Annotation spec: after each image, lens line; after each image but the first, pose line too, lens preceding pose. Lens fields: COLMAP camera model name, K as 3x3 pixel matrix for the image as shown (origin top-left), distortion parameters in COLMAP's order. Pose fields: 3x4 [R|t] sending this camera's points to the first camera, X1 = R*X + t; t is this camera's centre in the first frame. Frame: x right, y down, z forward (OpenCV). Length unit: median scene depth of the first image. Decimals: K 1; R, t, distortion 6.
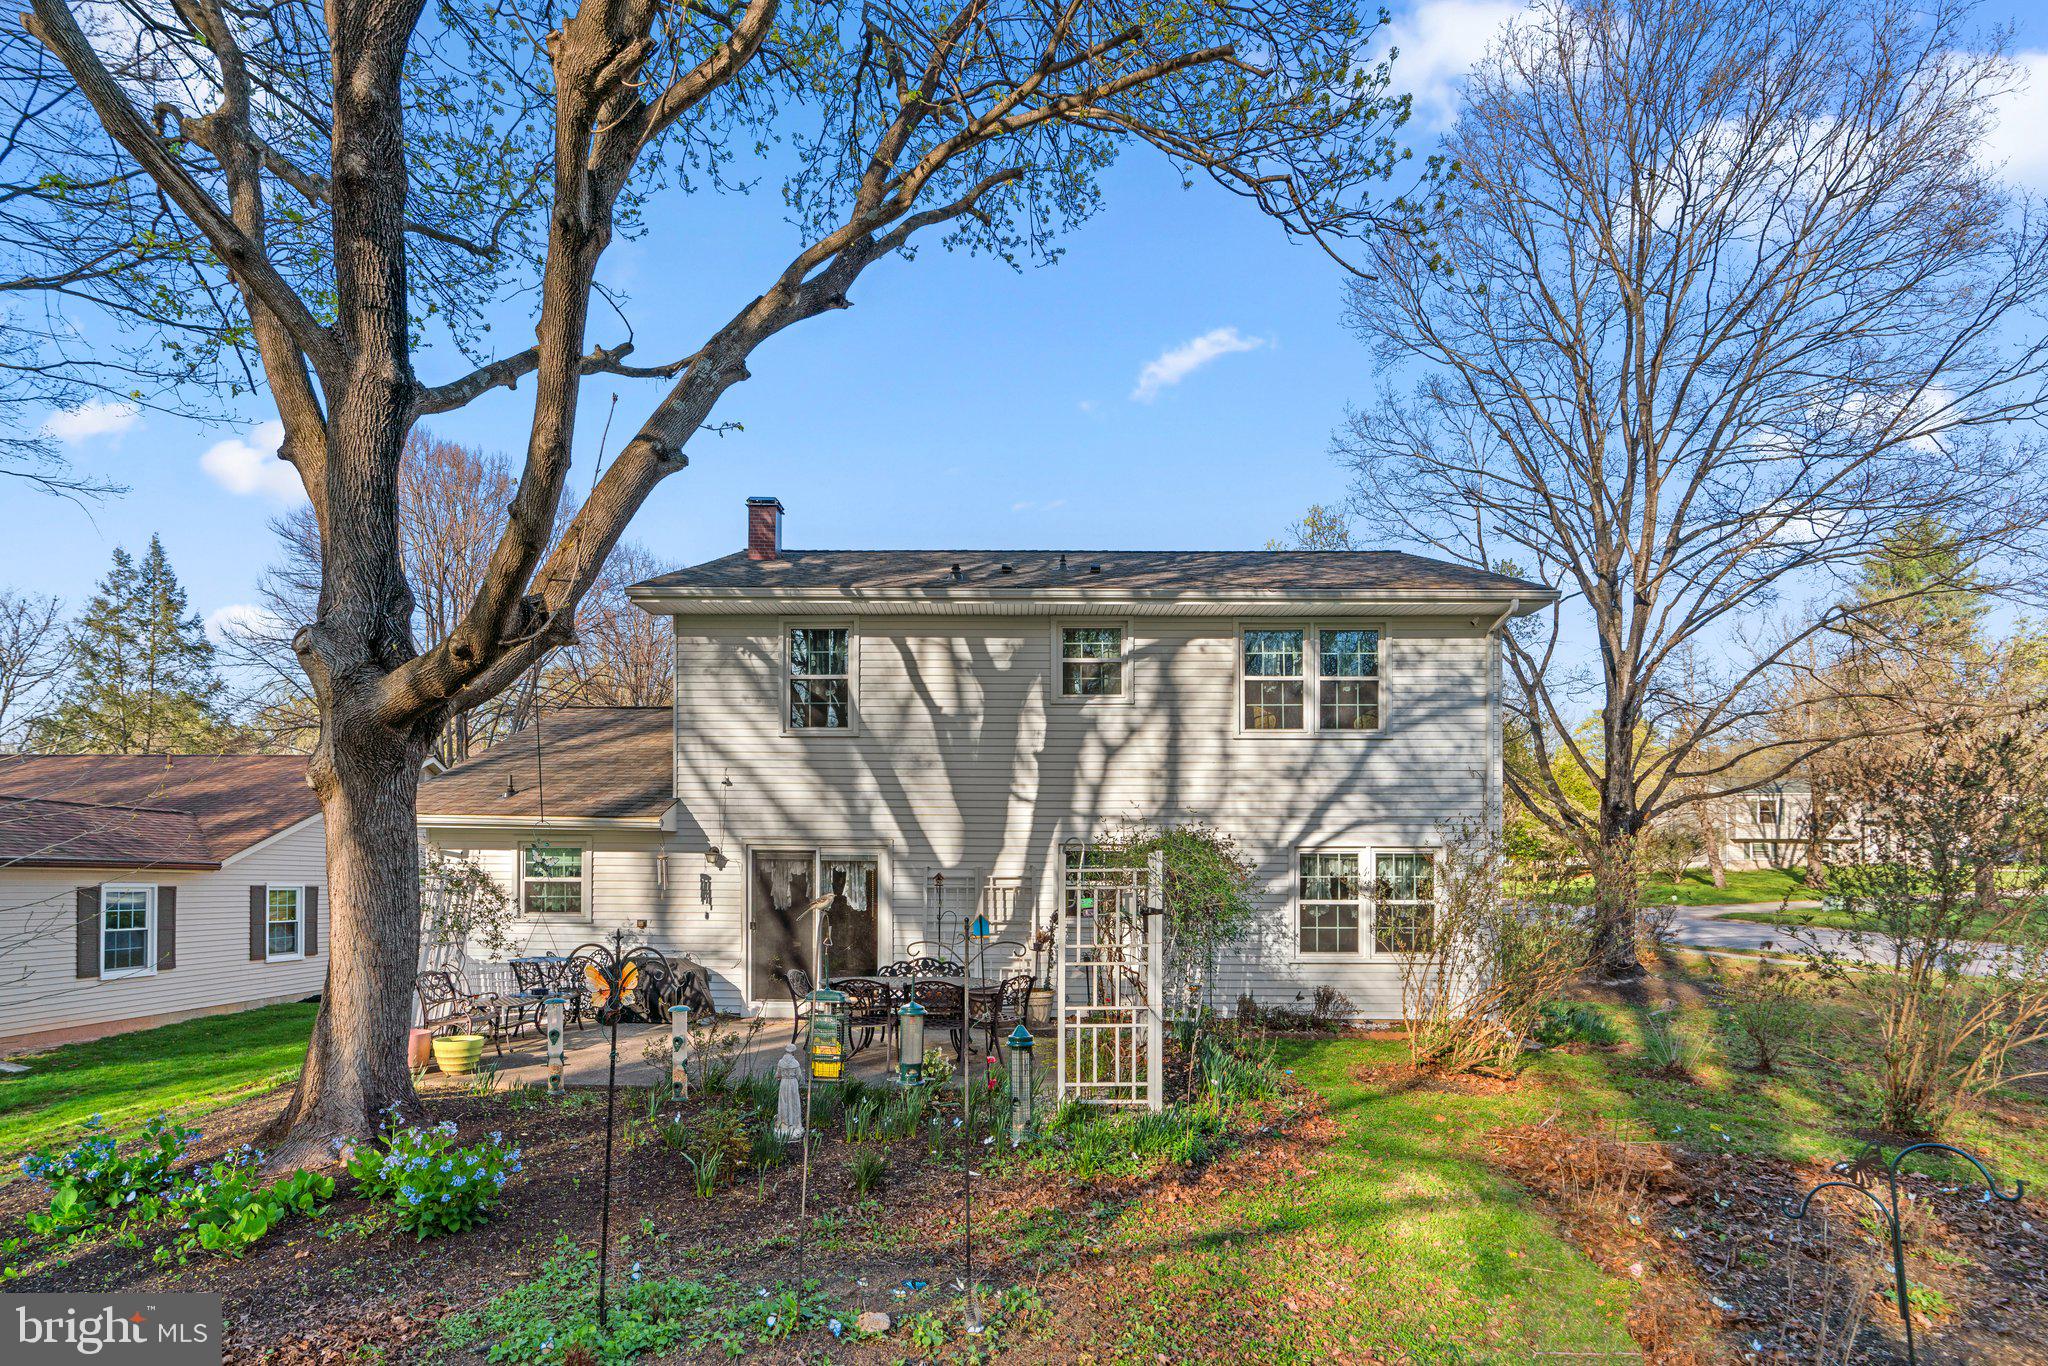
lens RADIAL K [[924.7, 0, 871.1], [0, 924.7, 764.7], [0, 0, 1]] dist [-0.015135, 0.006695]
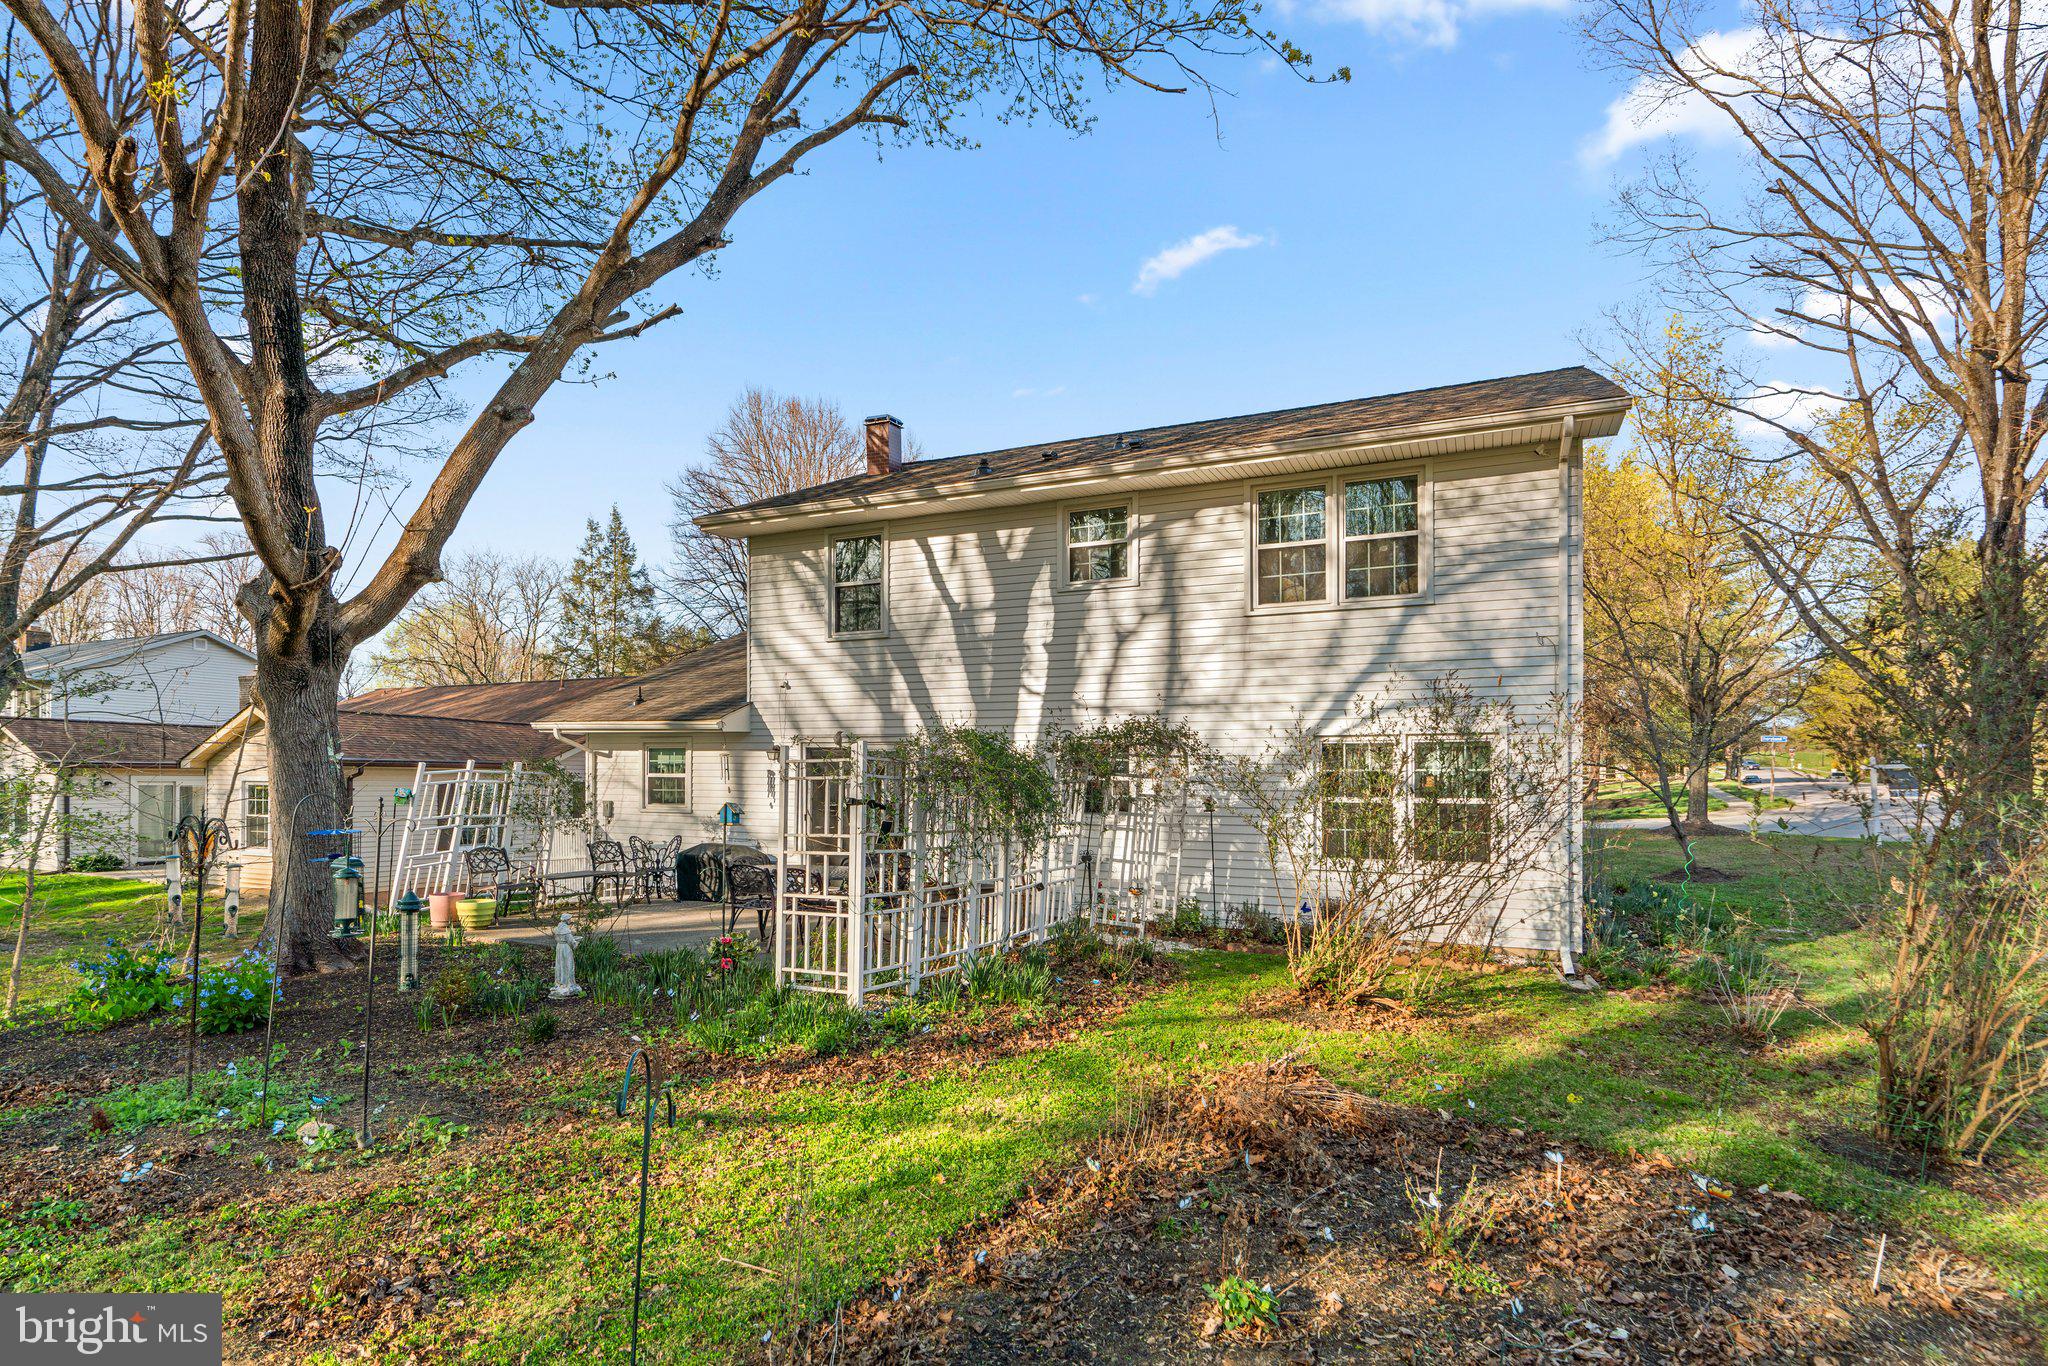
lens RADIAL K [[924.7, 0, 1007.1], [0, 924.7, 668.9], [0, 0, 1]] dist [-0.015135, 0.006695]
pose [[0.927213, -0.044491, -0.371883, 0.504298], [0.045580, 0.998943, -0.005866, 0.017327], [0.371751, -0.011511, 0.928261, 0.083157]]
